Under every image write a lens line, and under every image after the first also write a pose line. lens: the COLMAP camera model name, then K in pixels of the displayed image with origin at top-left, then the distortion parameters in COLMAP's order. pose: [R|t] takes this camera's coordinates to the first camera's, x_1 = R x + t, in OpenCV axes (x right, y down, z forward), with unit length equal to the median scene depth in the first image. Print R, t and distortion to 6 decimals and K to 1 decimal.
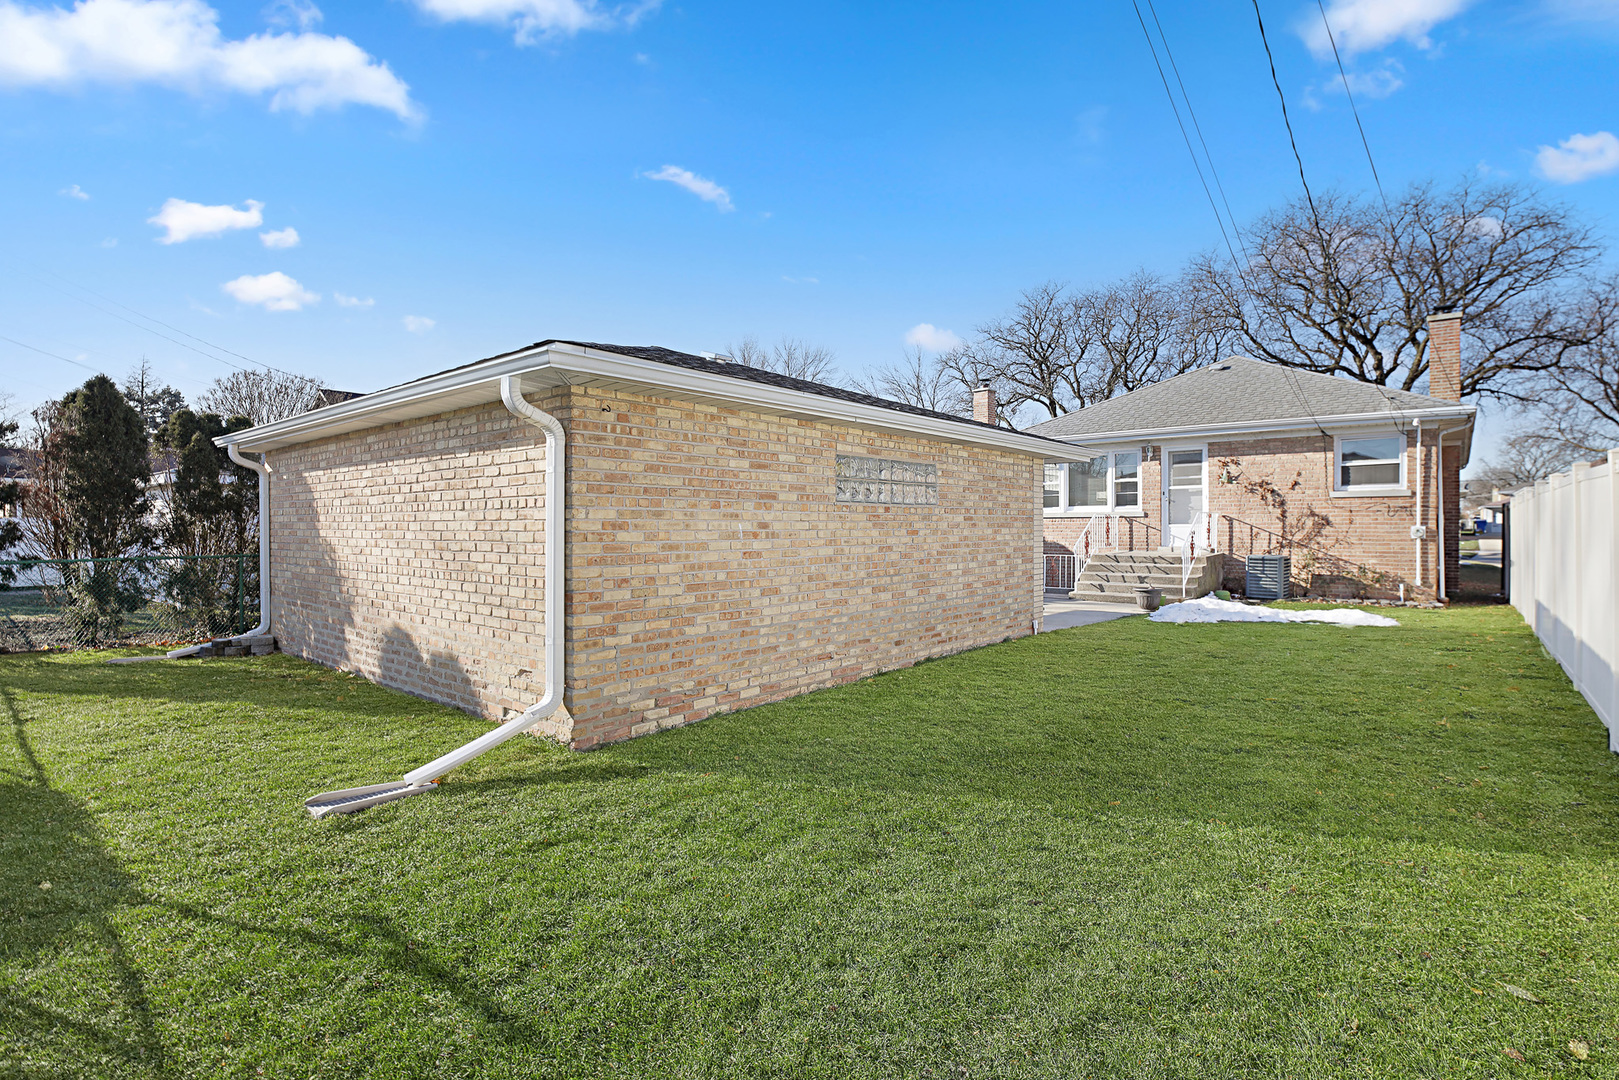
lens RADIAL K [[787.8, 0, 809.5], [0, 787.8, 540.0], [0, 0, 1]] dist [-0.033152, -0.001075]
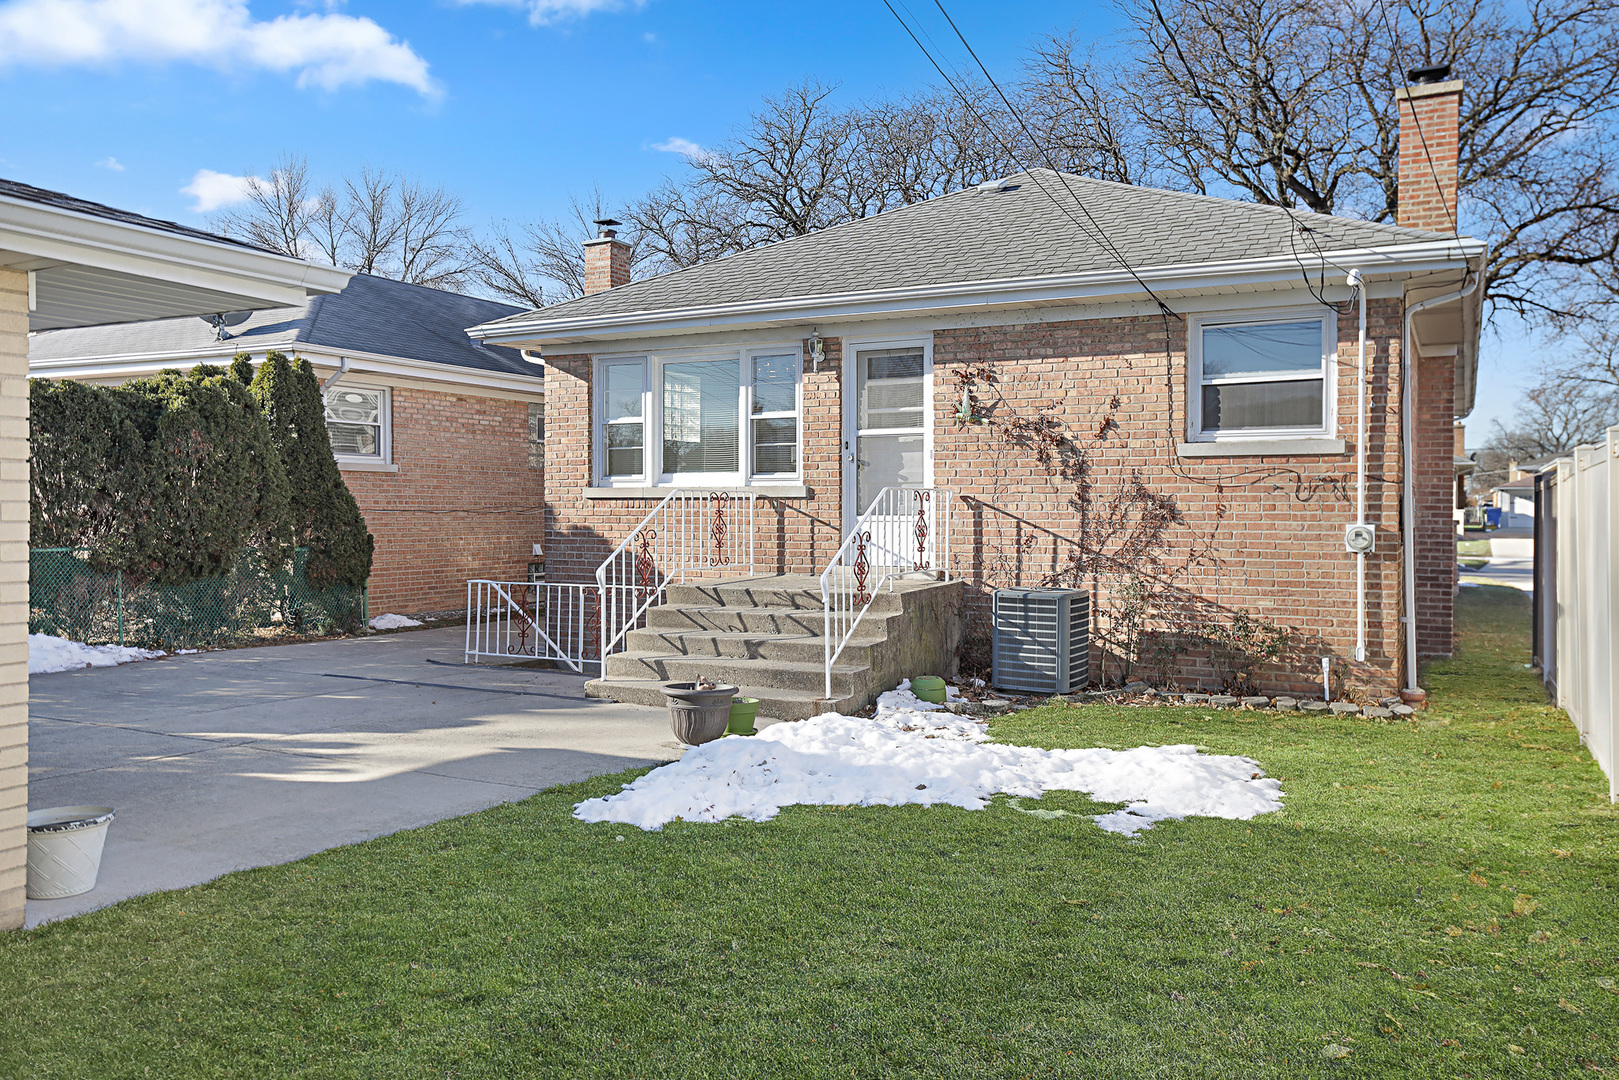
lens RADIAL K [[1230.6, 0, 808.3], [0, 1230.6, 519.7], [0, 0, 1]] dist [0.025681, 0.007339]
pose [[0.977112, 0.005718, 0.212648, 0.301478], [-0.003423, 0.999932, -0.011157, -0.010205], [-0.212698, 0.010174, 0.977065, 0.344362]]
